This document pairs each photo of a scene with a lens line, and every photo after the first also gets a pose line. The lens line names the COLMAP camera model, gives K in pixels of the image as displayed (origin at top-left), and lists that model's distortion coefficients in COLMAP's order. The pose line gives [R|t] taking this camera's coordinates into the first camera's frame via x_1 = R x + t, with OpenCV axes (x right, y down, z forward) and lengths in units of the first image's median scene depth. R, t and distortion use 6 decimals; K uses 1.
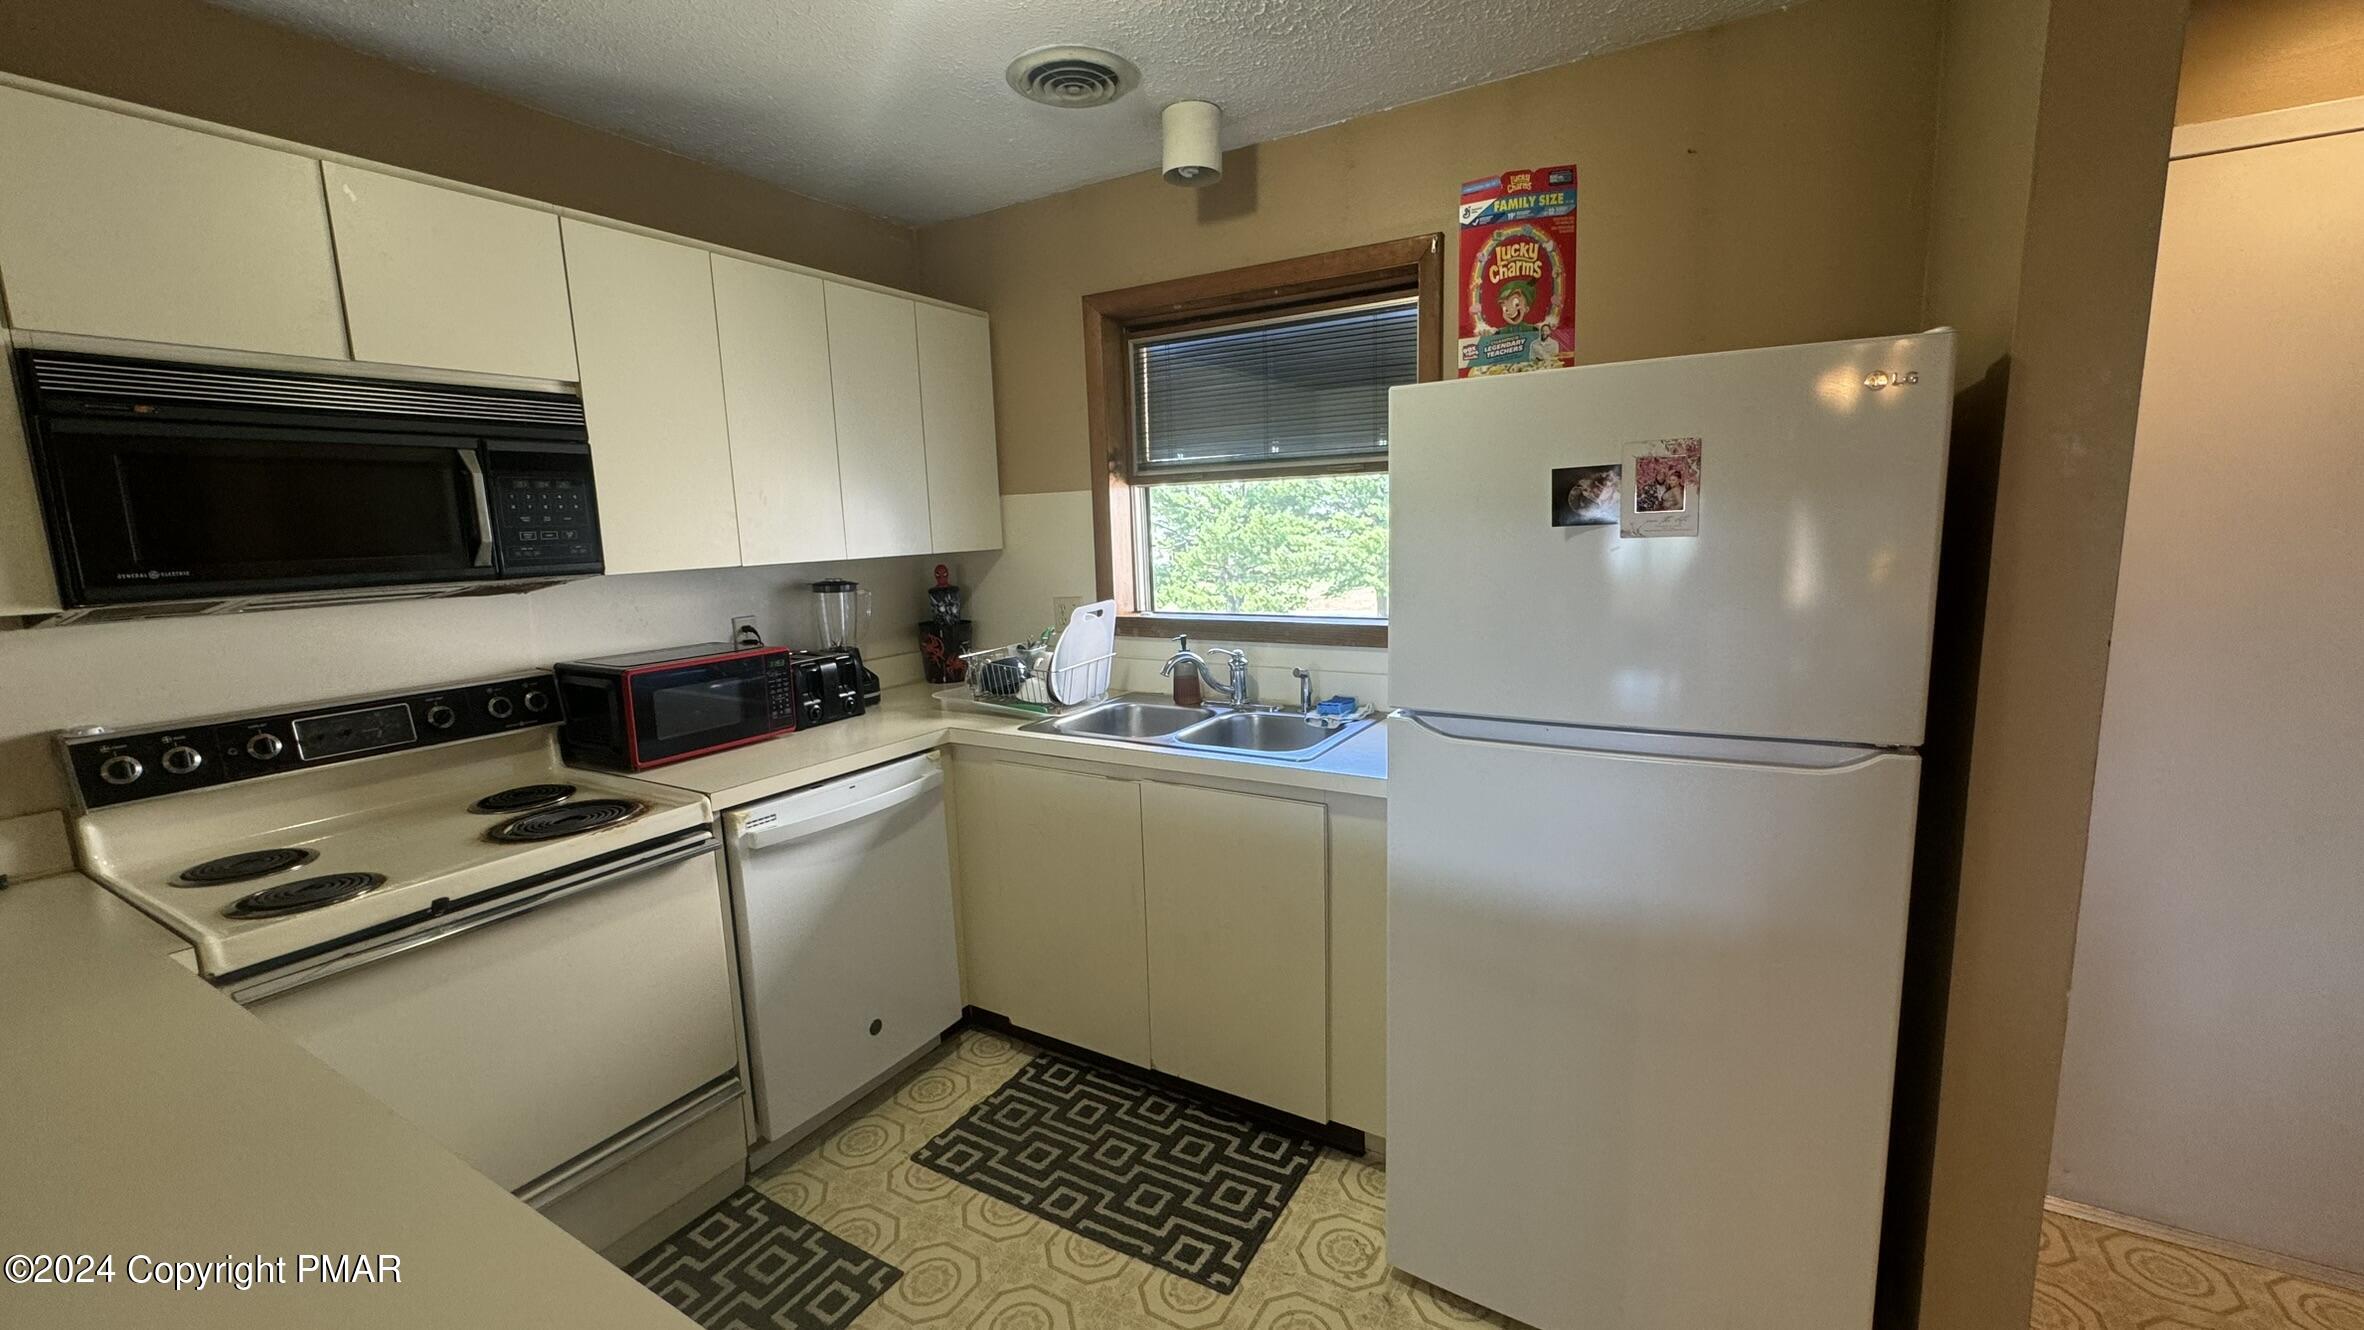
lens RADIAL K [[944.0, 0, 1186.1], [0, 944.0, 664.9], [0, 0, 1]] dist [-0.002037, 0.000291]
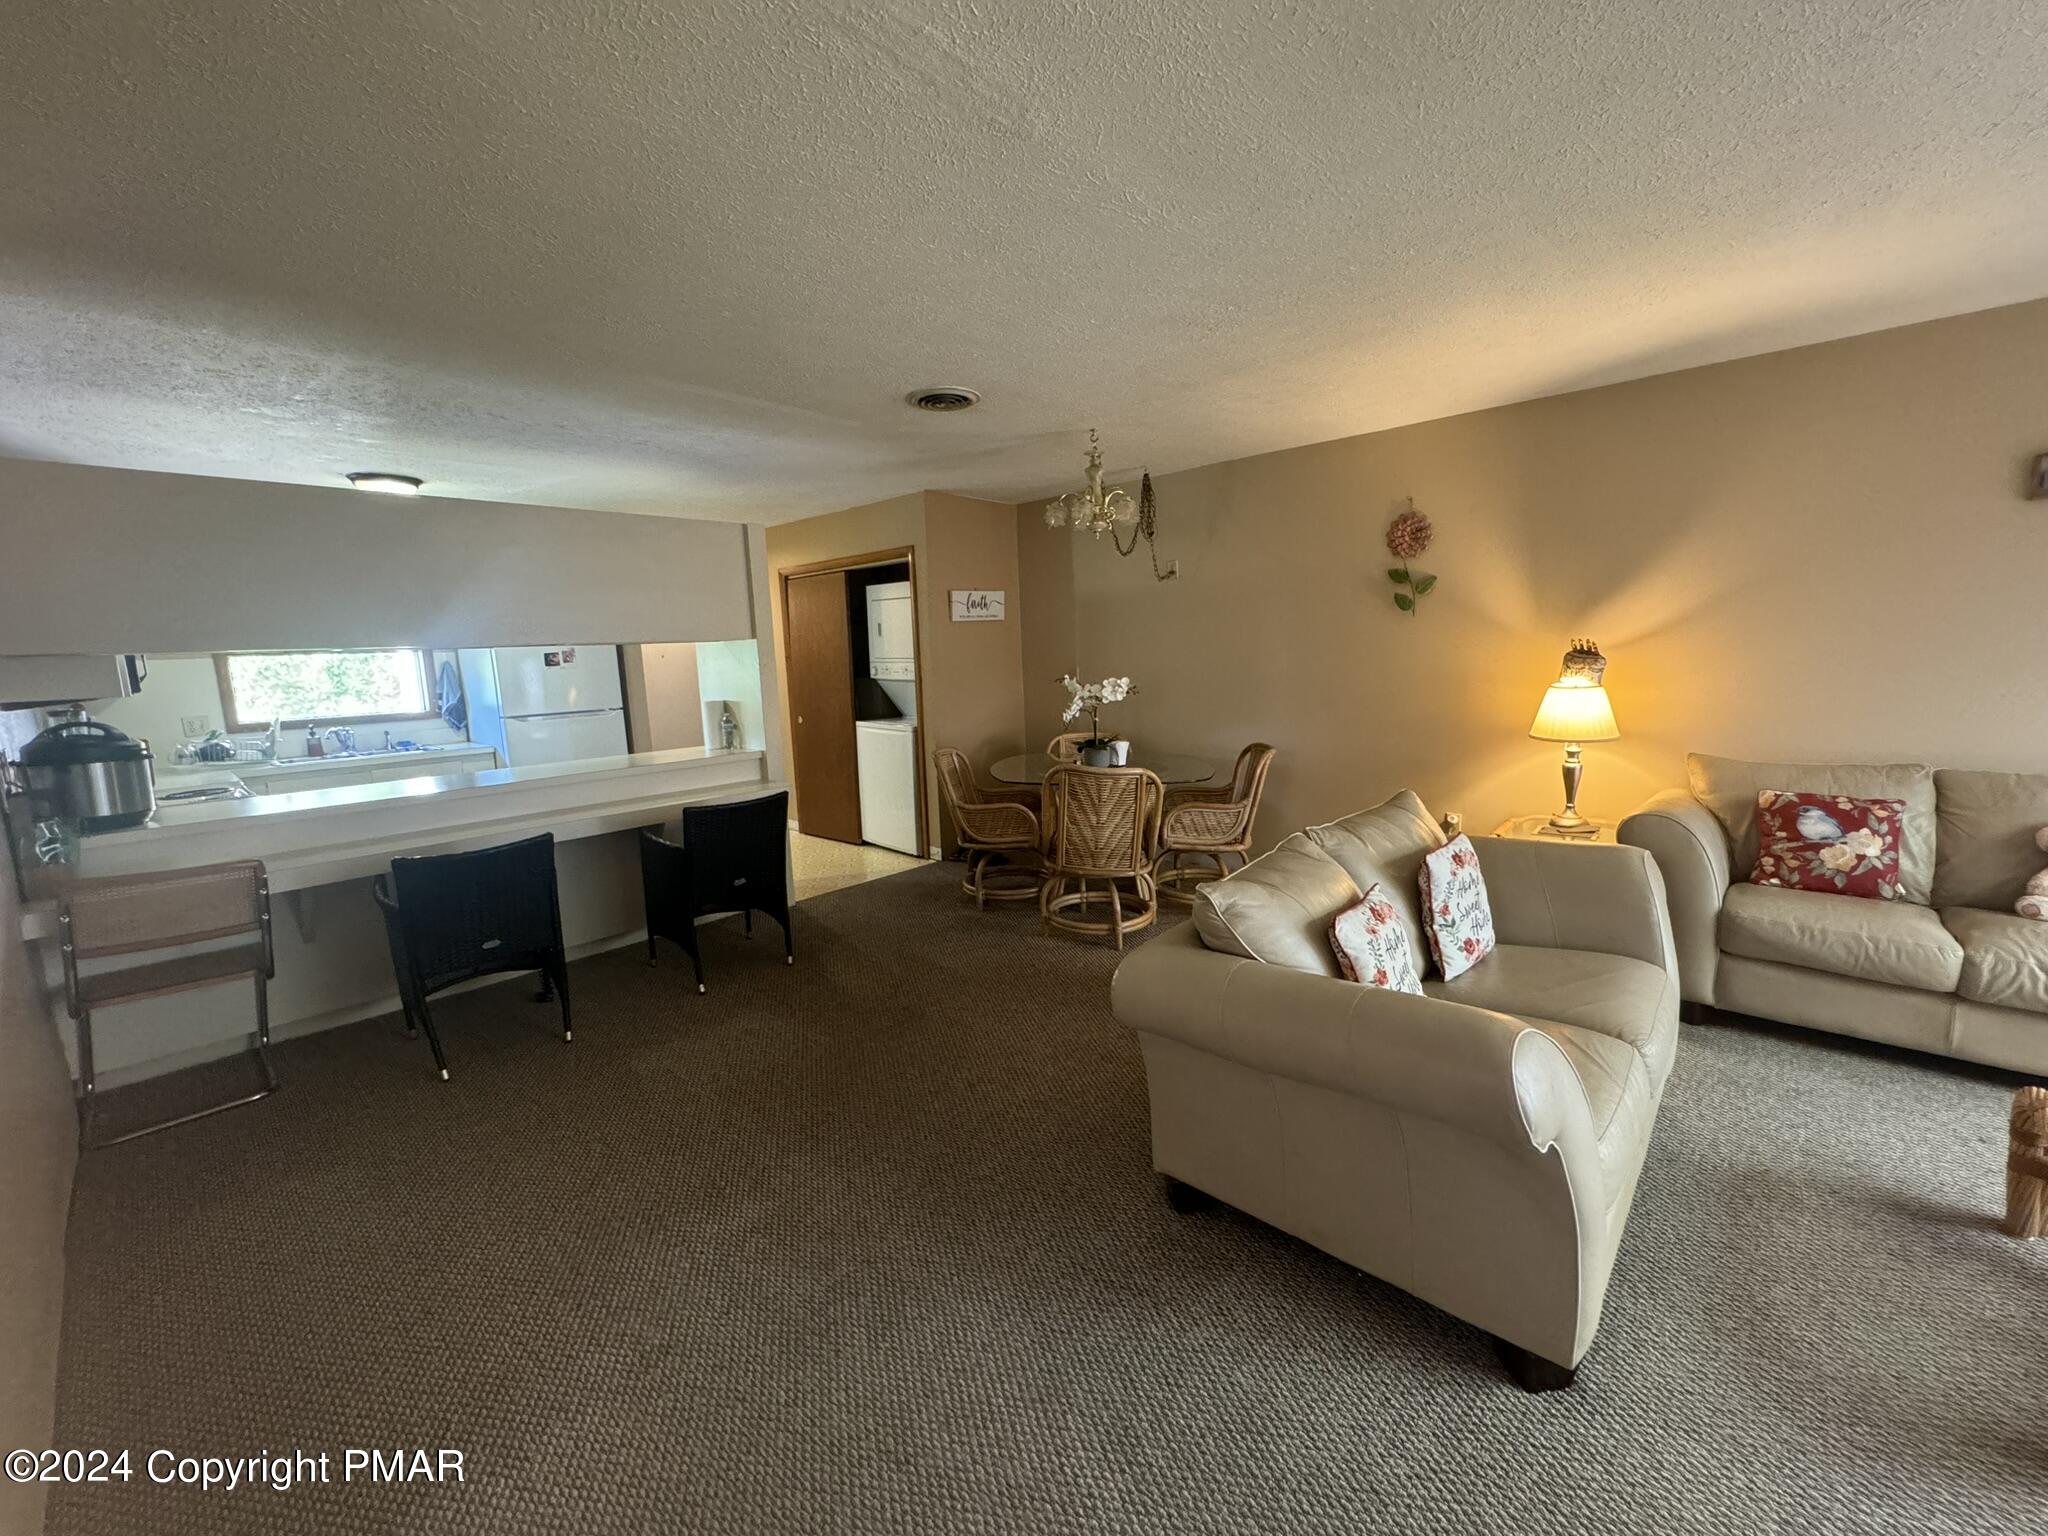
lens RADIAL K [[819.3, 0, 1022.7], [0, 819.3, 769.3], [0, 0, 1]] dist [-0.001304, 0.000519]
pose [[0.217048, -0.119943, 0.968764, -2.025559], [0.182170, 0.979965, 0.080515, 0.294893], [-0.959012, 0.159005, 0.234549, -1.360207]]
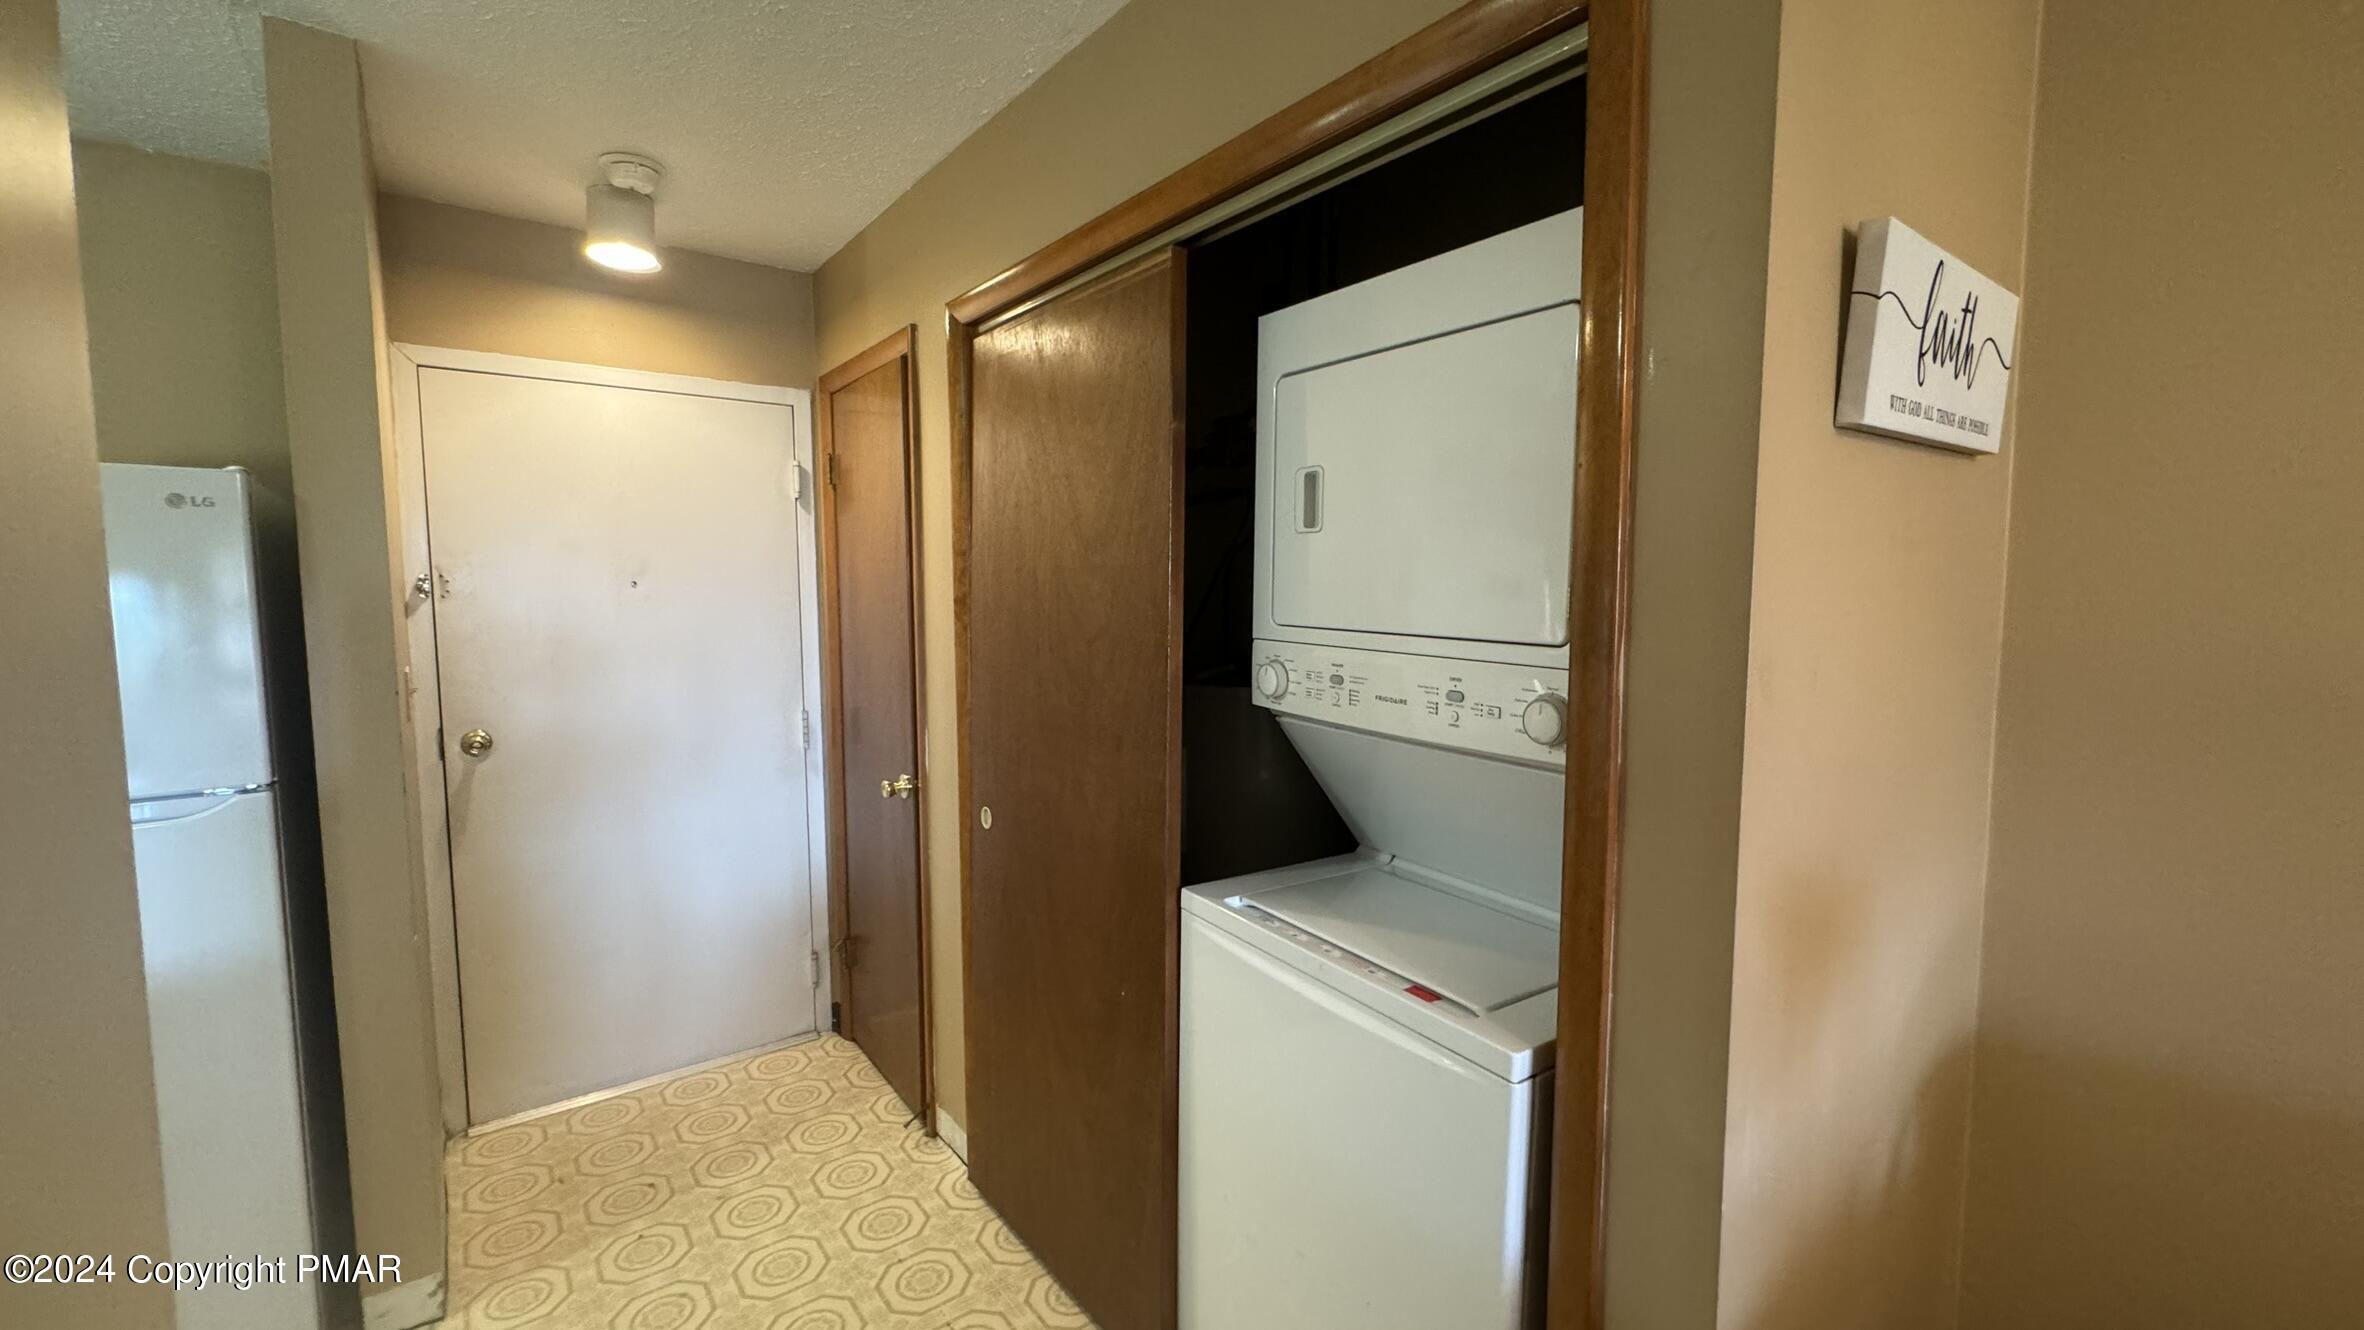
lens RADIAL K [[944.0, 0, 1173.3], [0, 944.0, 666.5], [0, 0, 1]] dist [-0.002037, 0.000291]
pose [[0.390823, -0.046136, 0.919309, 0.047192], [0.133282, 0.991054, -0.006925, 0.067350], [-0.910765, 0.125234, 0.393476, -0.427932]]
